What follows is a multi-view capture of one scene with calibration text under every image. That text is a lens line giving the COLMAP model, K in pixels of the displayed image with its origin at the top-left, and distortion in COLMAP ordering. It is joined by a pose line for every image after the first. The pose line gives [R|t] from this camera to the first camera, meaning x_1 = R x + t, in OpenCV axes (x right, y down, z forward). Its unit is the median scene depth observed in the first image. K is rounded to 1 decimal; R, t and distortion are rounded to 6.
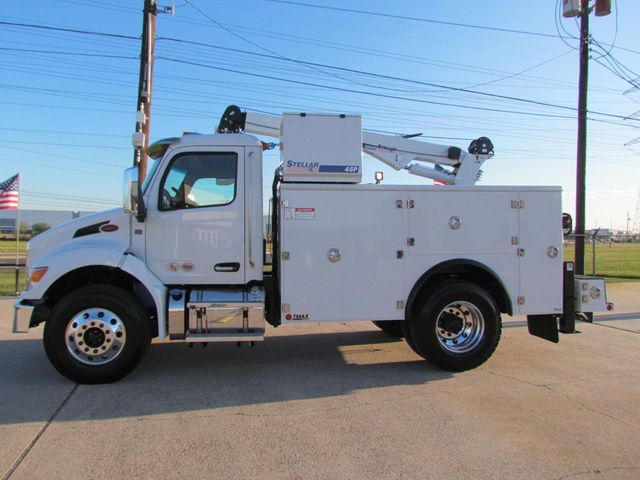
lens RADIAL K [[446.0, 0, 323.8], [0, 446.0, 243.6], [0, 0, 1]] dist [-0.019809, 0.000086]
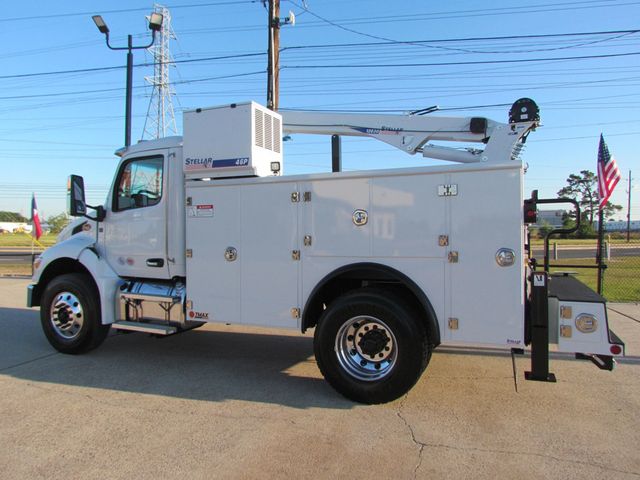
lens RADIAL K [[453.0, 0, 323.2], [0, 453.0, 243.7], [0, 0, 1]] dist [-0.015612, -0.007696]
pose [[0.852522, 0.011525, -0.522565, 0.692592], [-0.008333, 0.999930, 0.008459, -0.005500], [0.522626, -0.002857, 0.852557, 0.283348]]
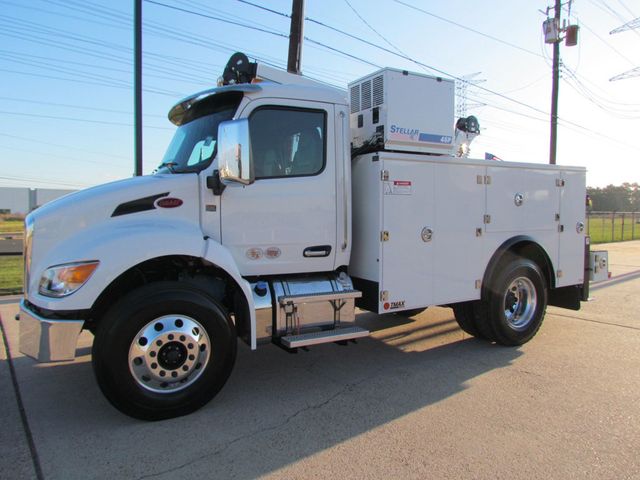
lens RADIAL K [[453.0, 0, 323.2], [0, 453.0, 243.7], [0, 0, 1]] dist [-0.015612, -0.007696]
pose [[0.930648, -0.026484, 0.364957, -0.509055], [0.008575, 0.998682, 0.050605, -0.003265], [-0.365816, -0.043966, 0.929648, 0.221059]]
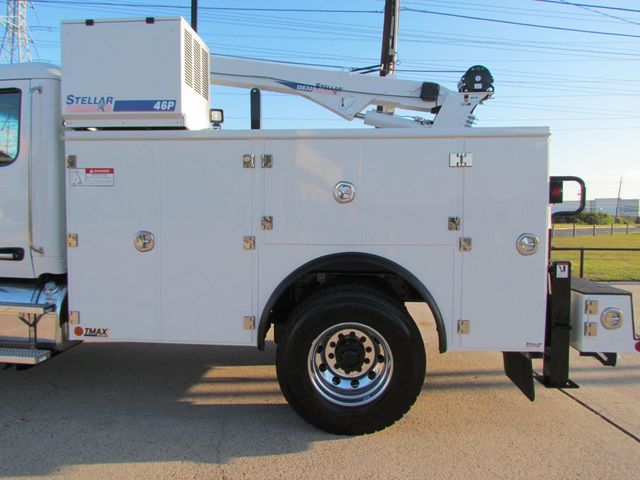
lens RADIAL K [[451.8, 0, 320.0], [0, 451.8, 240.0], [0, 0, 1]] dist [-0.022813, -0.002990]
pose [[0.976578, 0.024653, -0.213745, 0.411964], [-0.015354, 0.998866, 0.045055, -0.008823], [0.214613, -0.040718, 0.975850, 0.416814]]
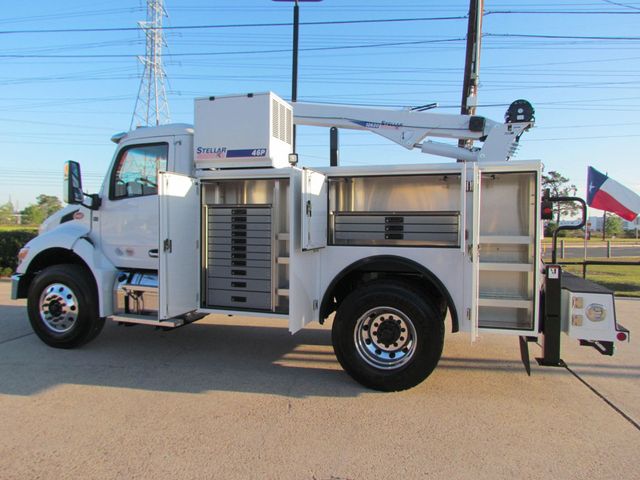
lens RADIAL K [[453.0, 0, 323.2], [0, 453.0, 243.7], [0, 0, 1]] dist [-0.015612, -0.007696]
pose [[0.902674, 0.030504, -0.429242, 0.582396], [-0.020430, 0.999397, 0.028059, -0.007688], [0.429839, -0.016559, 0.902754, 0.209675]]
